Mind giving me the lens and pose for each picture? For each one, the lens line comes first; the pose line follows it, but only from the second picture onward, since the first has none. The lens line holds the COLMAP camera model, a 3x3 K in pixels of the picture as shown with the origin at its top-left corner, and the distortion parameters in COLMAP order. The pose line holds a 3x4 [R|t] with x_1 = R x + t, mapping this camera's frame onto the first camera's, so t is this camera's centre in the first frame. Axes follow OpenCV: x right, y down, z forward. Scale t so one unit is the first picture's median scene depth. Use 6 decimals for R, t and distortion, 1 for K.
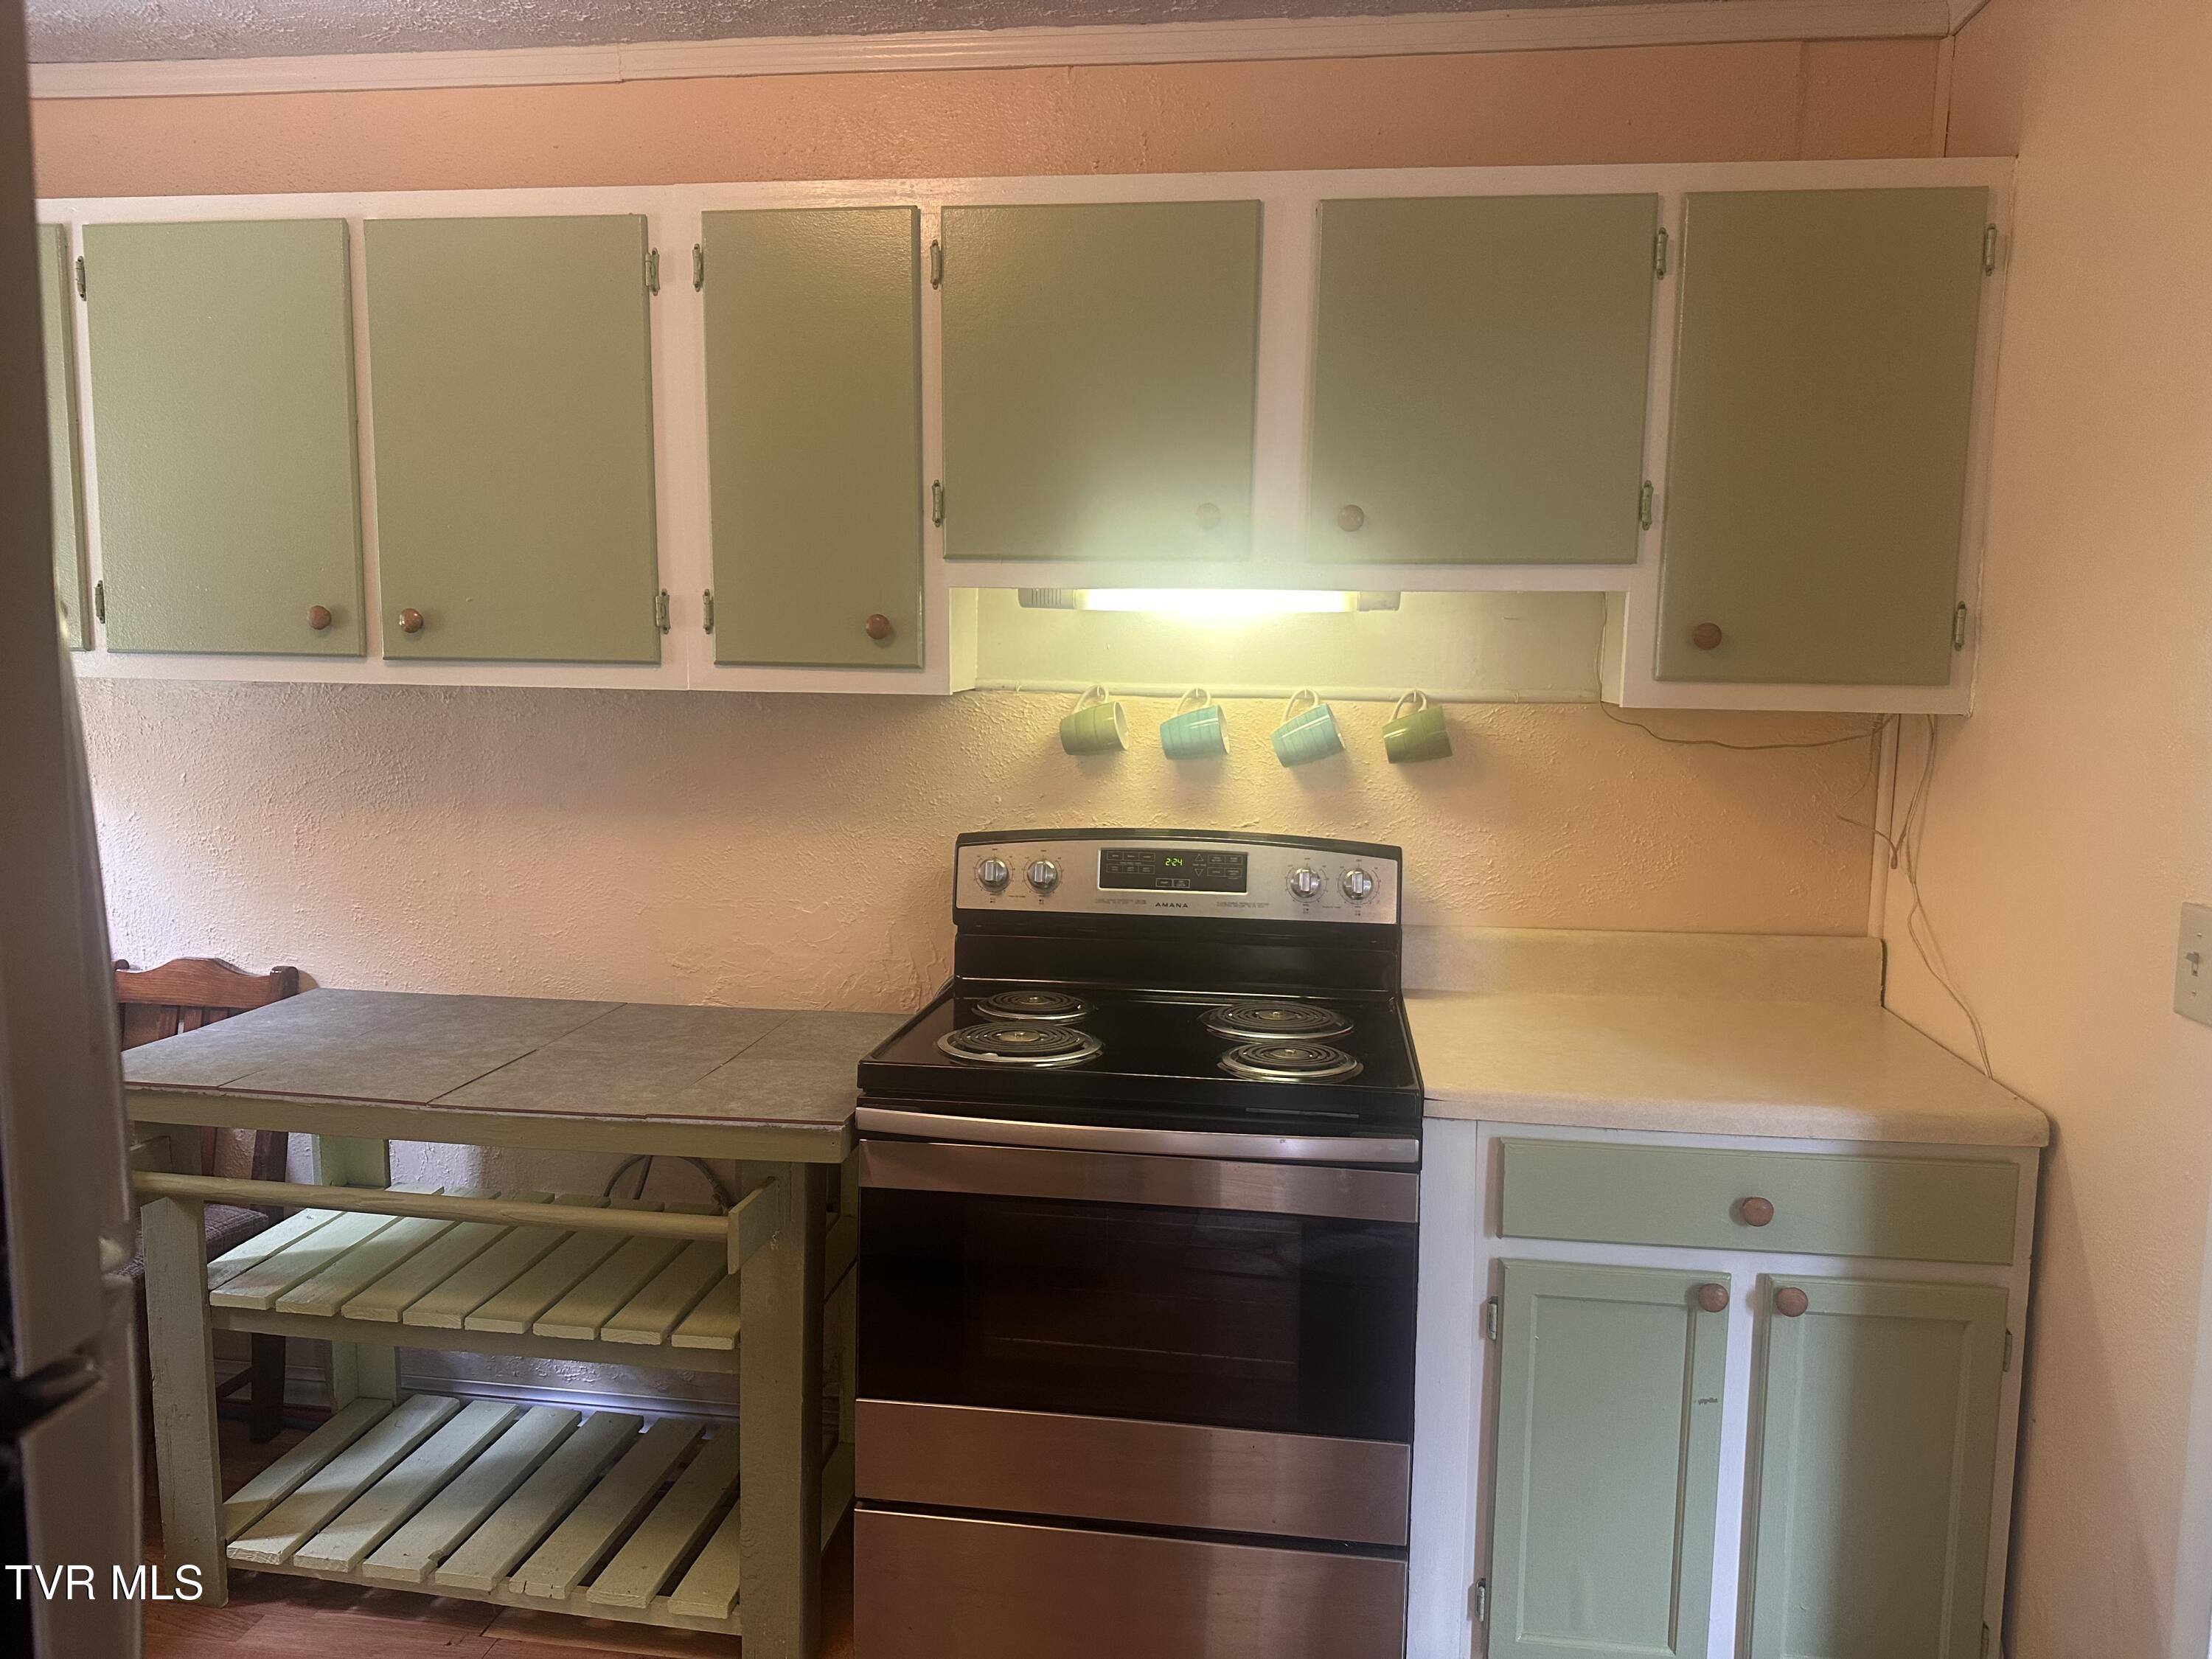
lens RADIAL K [[1578.3, 0, 1106.3], [0, 1578.3, 827.6], [0, 0, 1]] dist [0.054060, -0.058337]
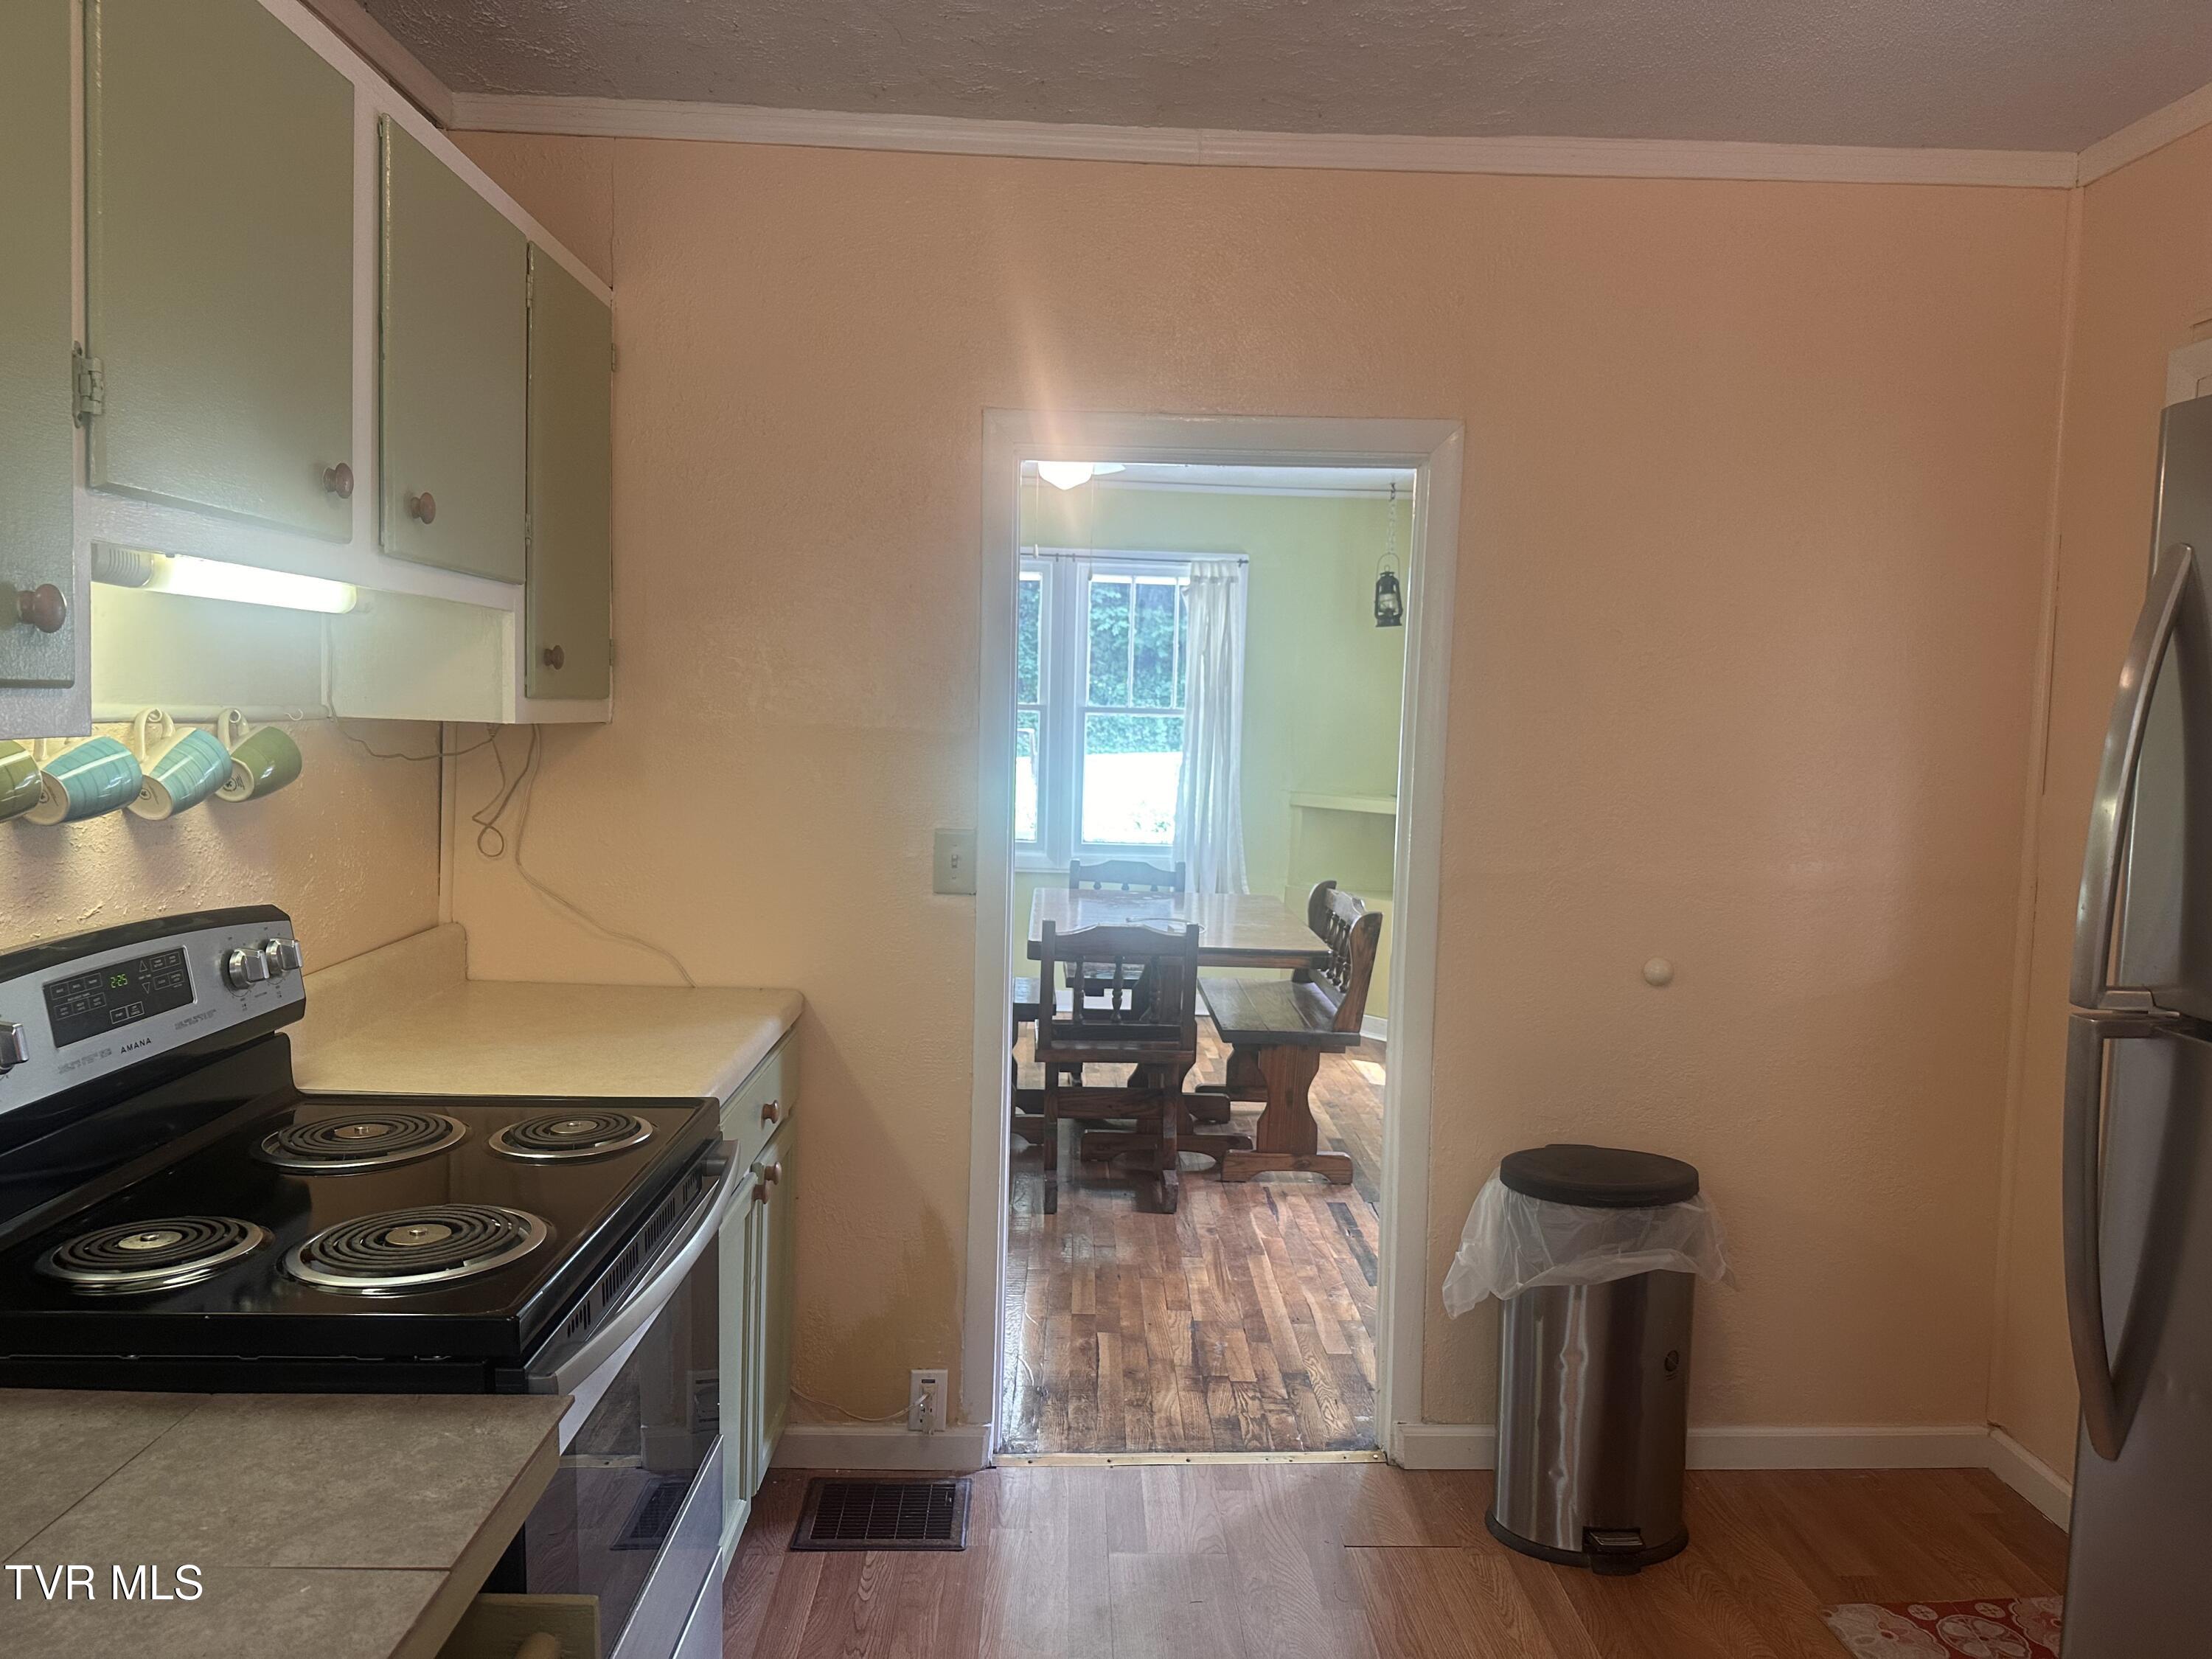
lens RADIAL K [[1578.3, 0, 1118.1], [0, 1578.3, 820.5], [0, 0, 1]] dist [0.054060, -0.058337]
pose [[-0.170048, -0.090666, 0.981256, -0.662069], [0.084265, 0.990773, 0.106149, -0.078131], [-0.981826, 0.100736, -0.160839, 0.692799]]
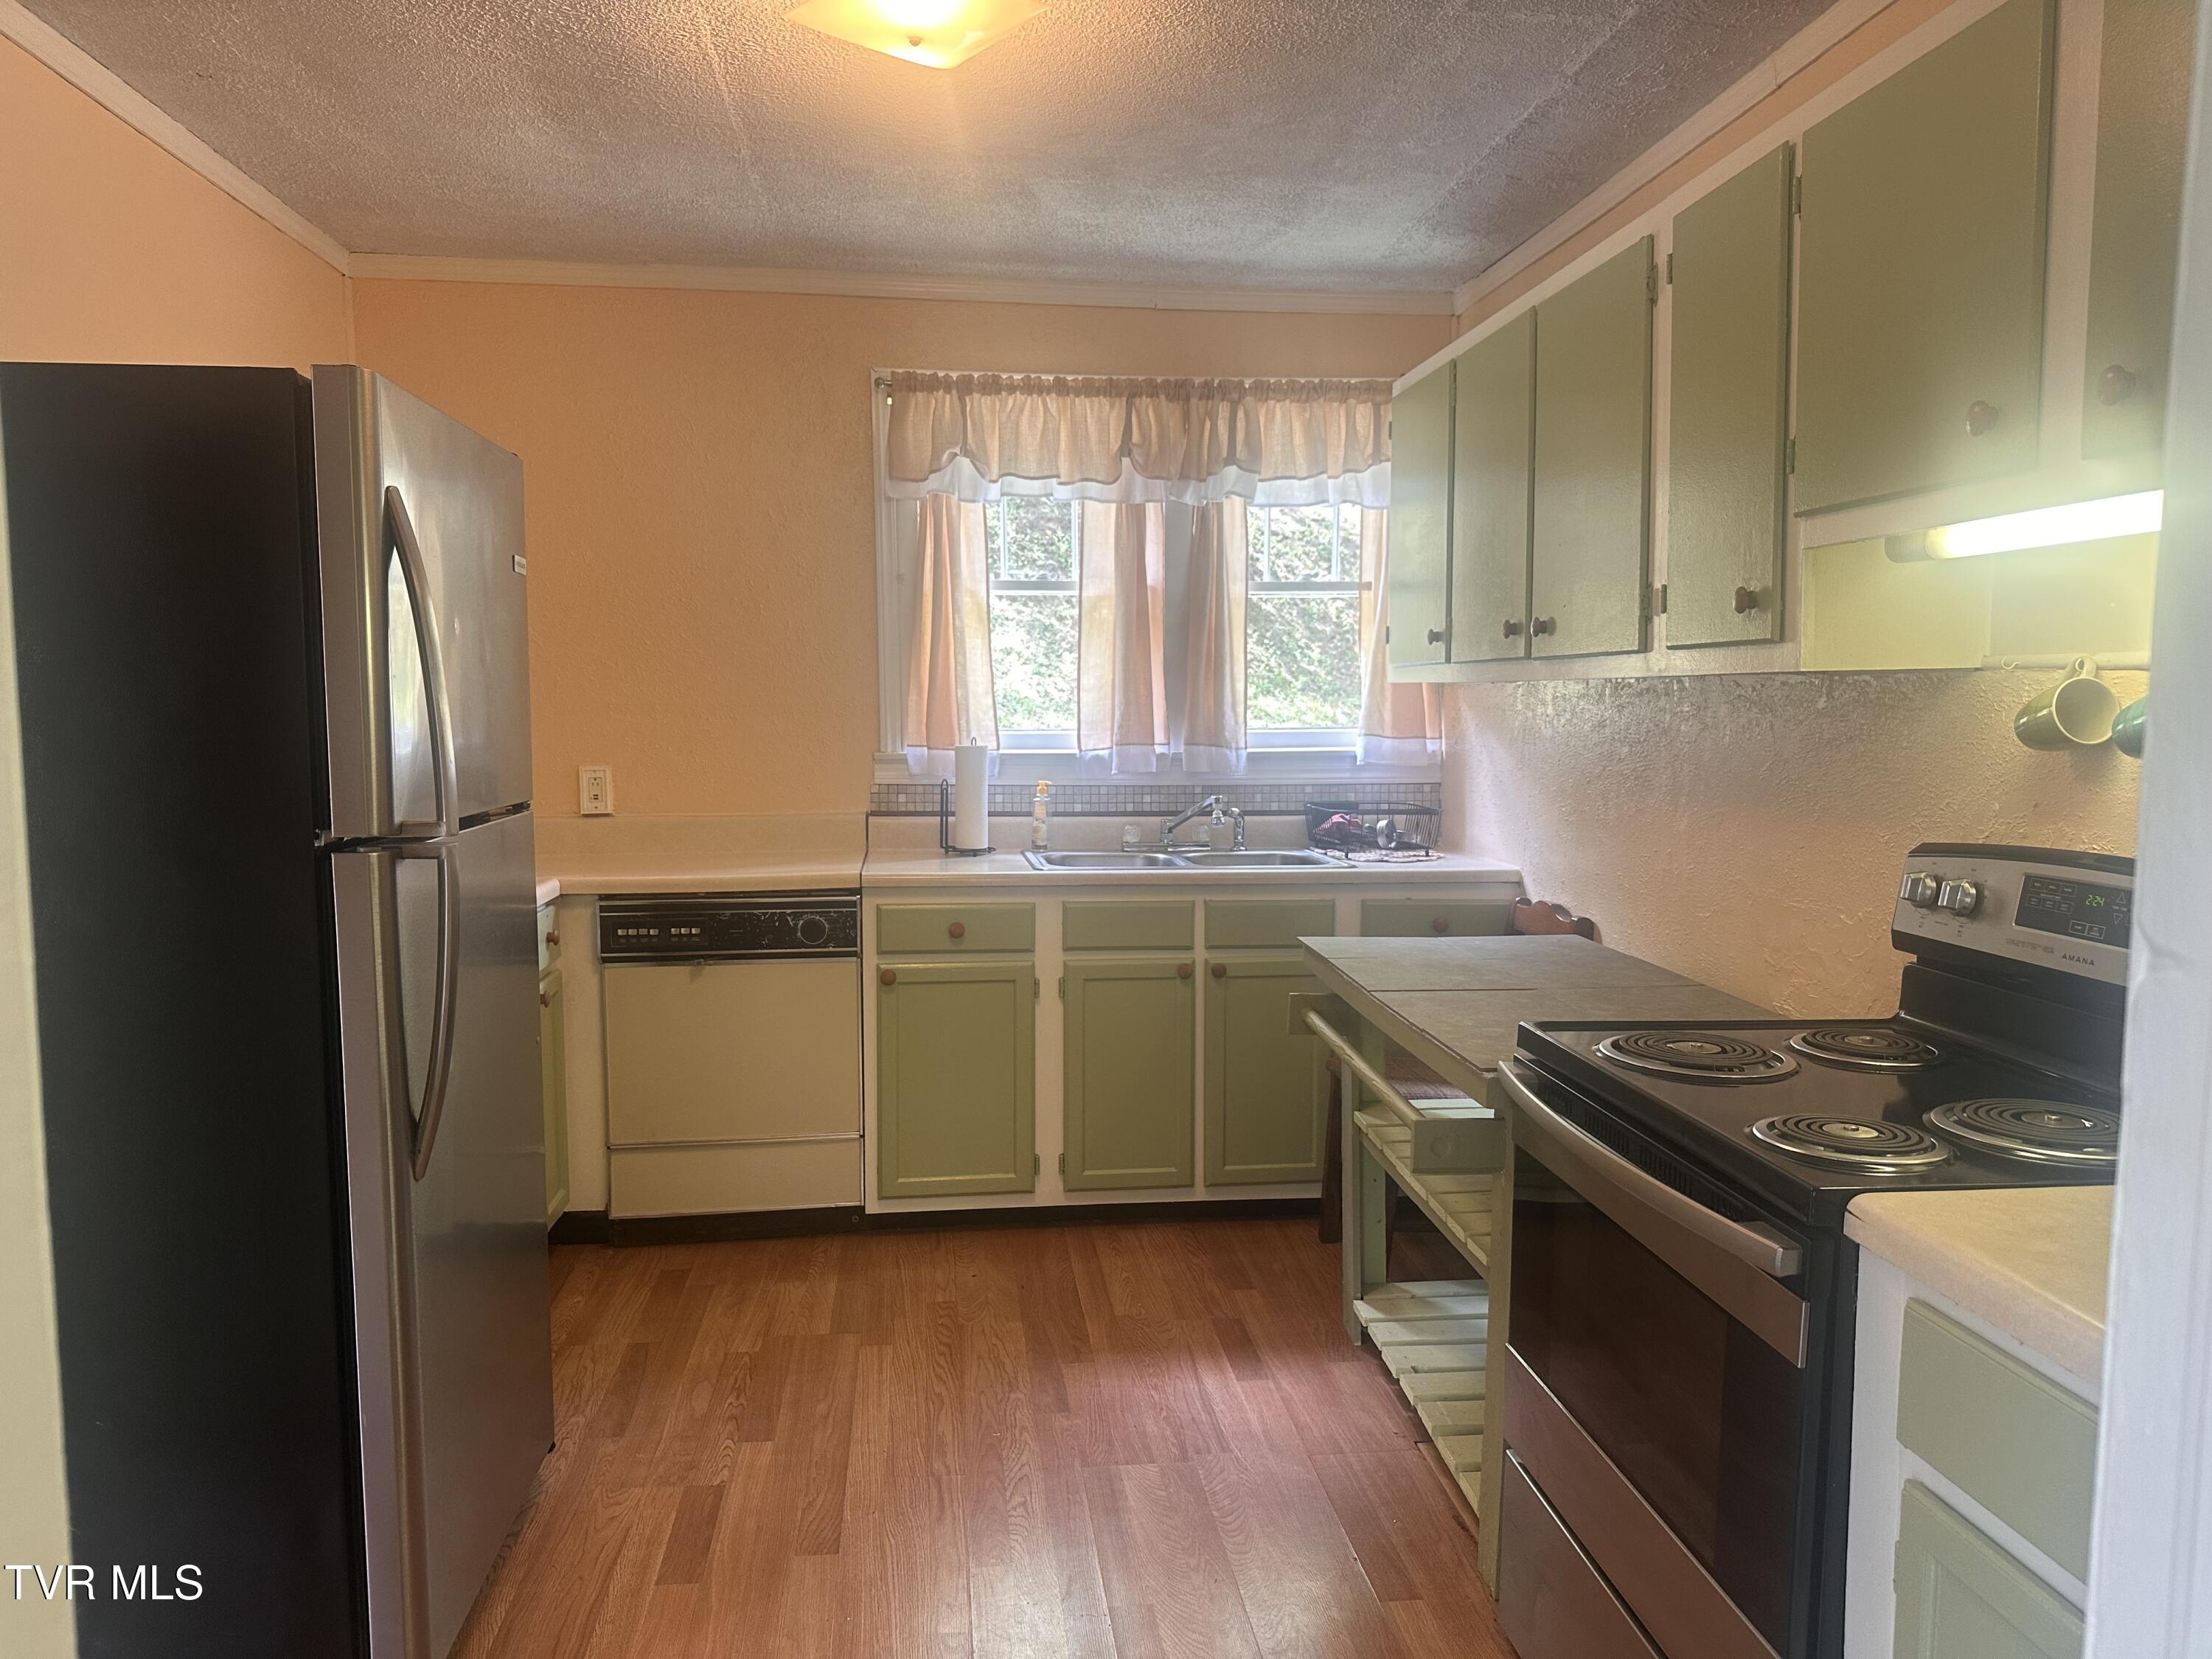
lens RADIAL K [[1578.3, 0, 1110.0], [0, 1578.3, 833.1], [0, 0, 1]] dist [0.054060, -0.058337]
pose [[0.246715, 0.076841, -0.966037, 0.623898], [-0.115719, 0.992055, 0.049357, 0.007373], [0.962154, 0.099612, 0.253647, 0.391479]]
